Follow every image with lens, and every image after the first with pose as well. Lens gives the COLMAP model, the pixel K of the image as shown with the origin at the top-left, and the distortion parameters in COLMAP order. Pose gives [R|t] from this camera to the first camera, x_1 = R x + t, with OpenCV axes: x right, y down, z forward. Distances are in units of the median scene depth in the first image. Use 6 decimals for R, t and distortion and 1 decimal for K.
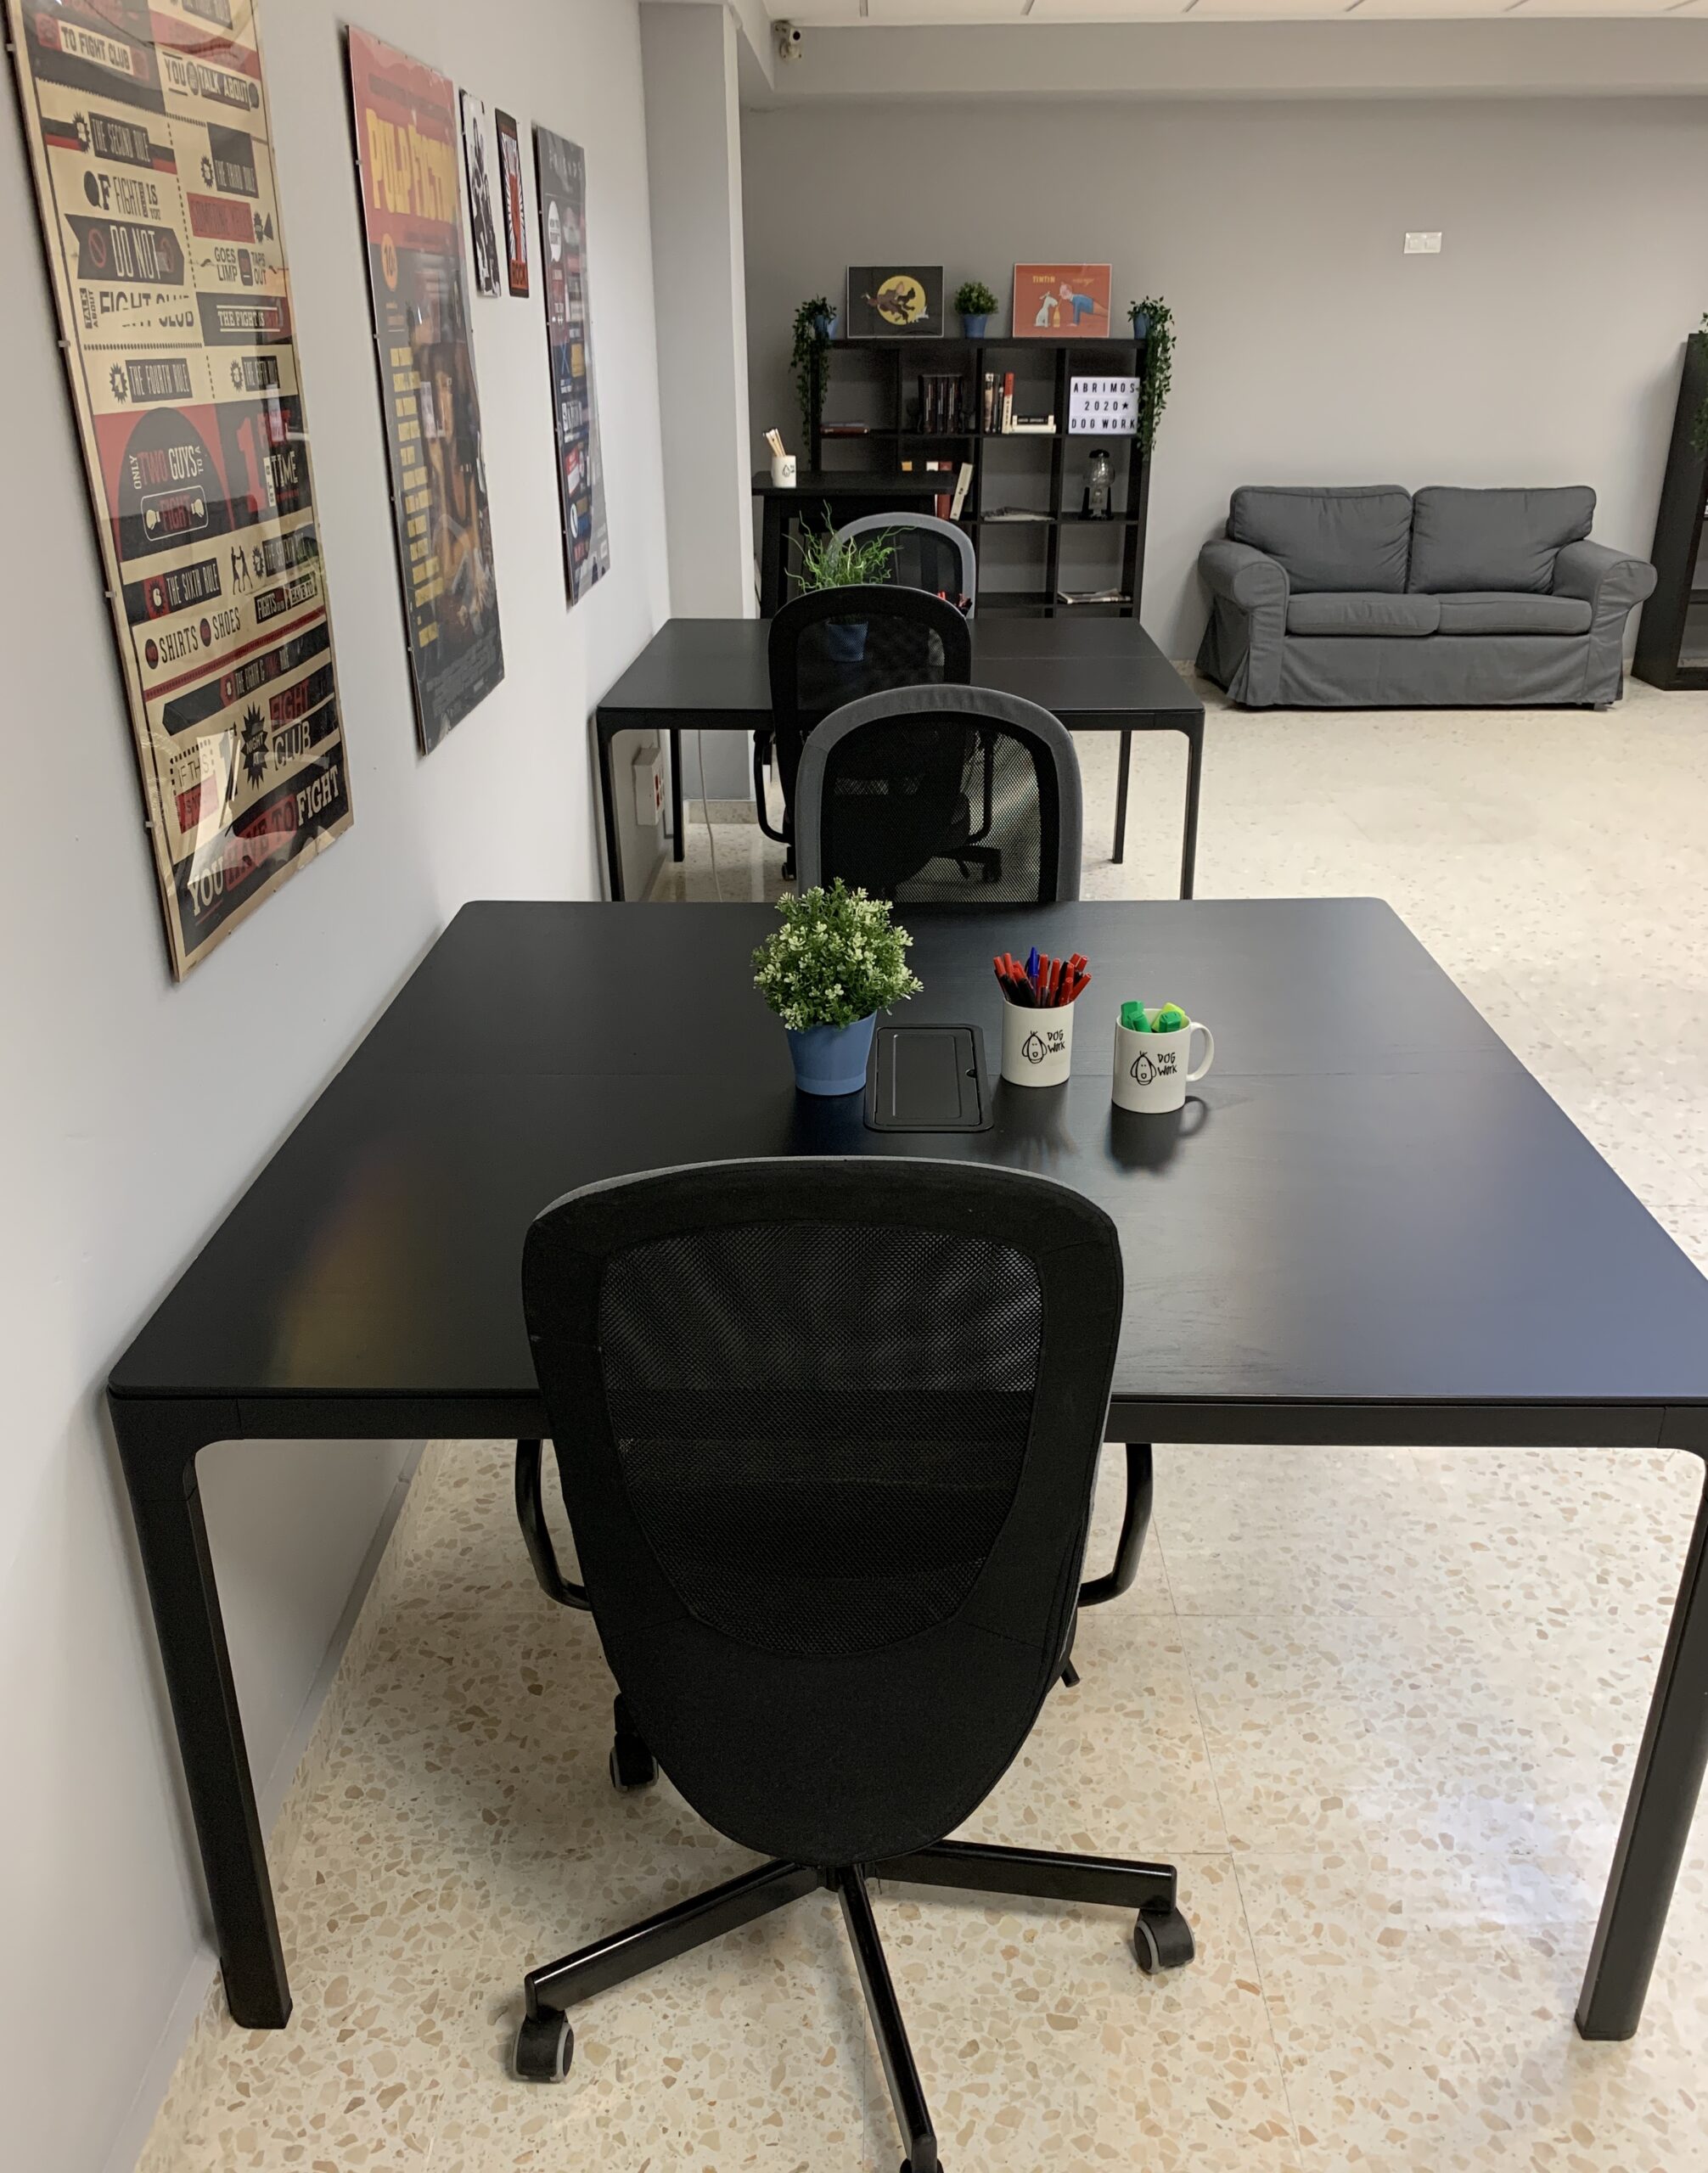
lens RADIAL K [[1714.4, 0, 854.0], [0, 1714.4, 1086.5], [0, 0, 1]] dist [-0.000940, 0.000285]
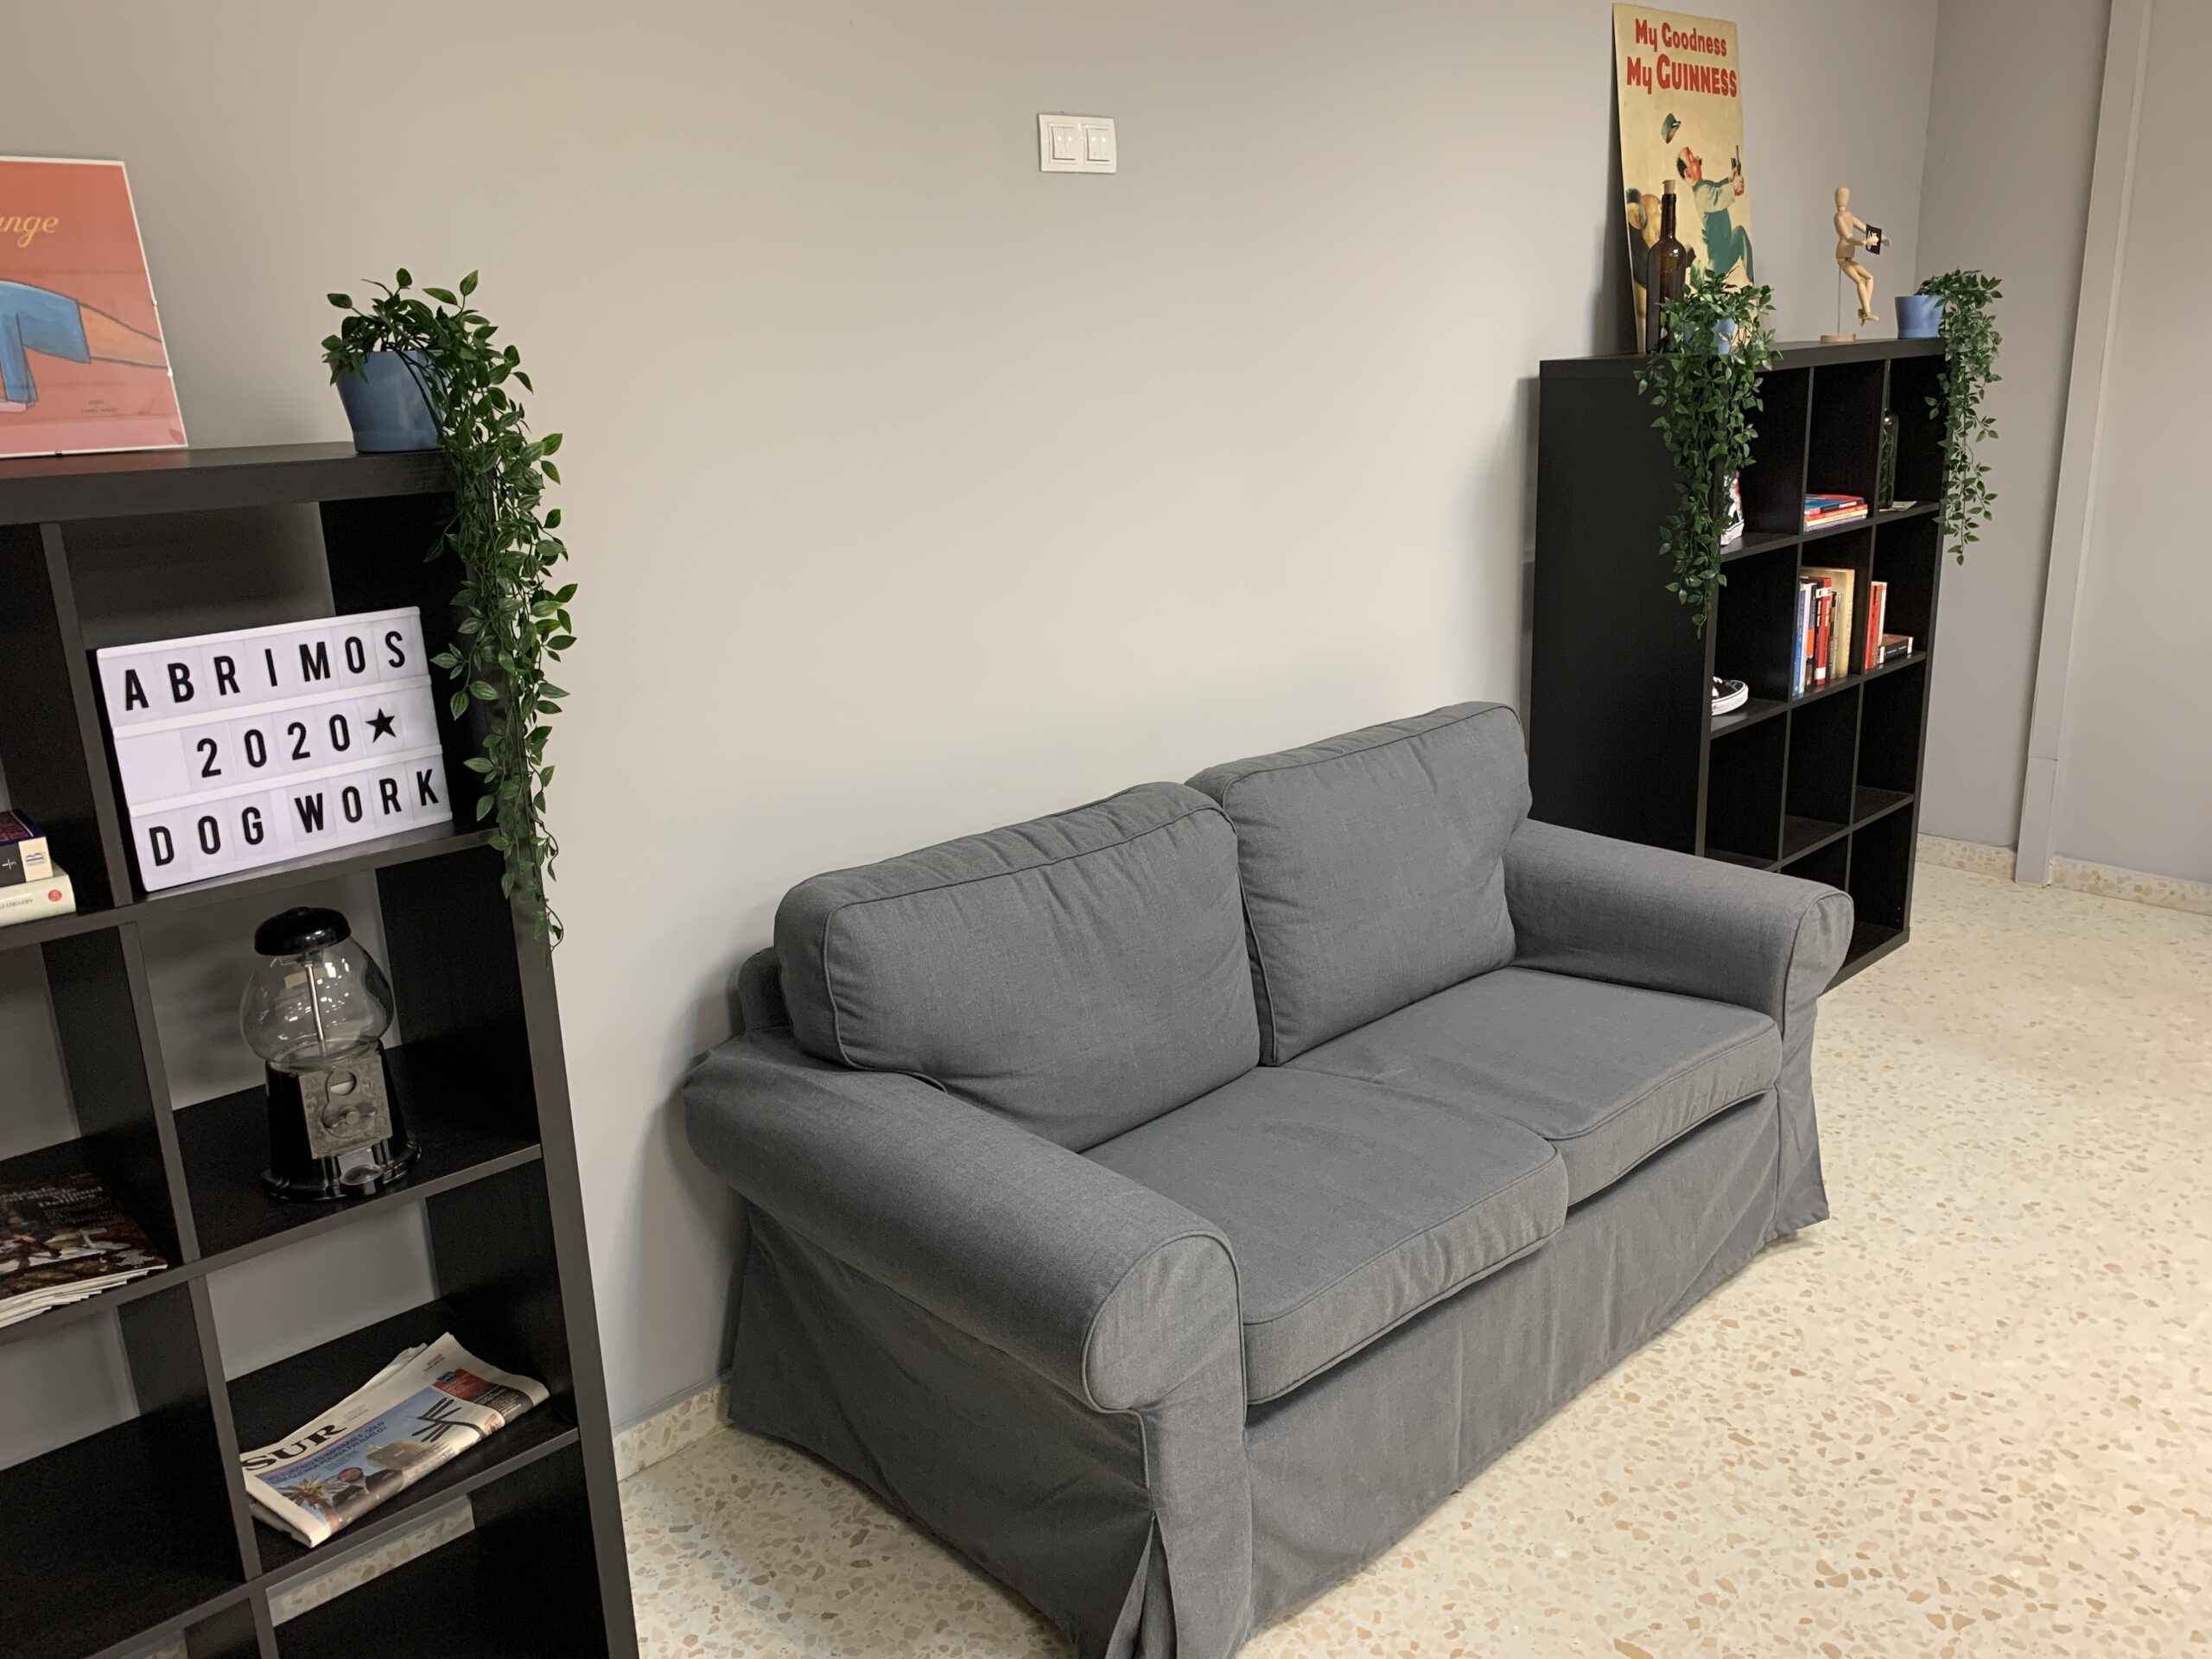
lens RADIAL K [[1681.7, 0, 1107.7], [0, 1681.7, 801.9], [0, 0, 1]] dist [-0.004683, -0.001612]
pose [[0.723126, -0.204081, 0.659879, 0.077079], [0.309340, 0.949876, -0.045221, -0.346537], [-0.617574, 0.236827, 0.750010, 0.771200]]
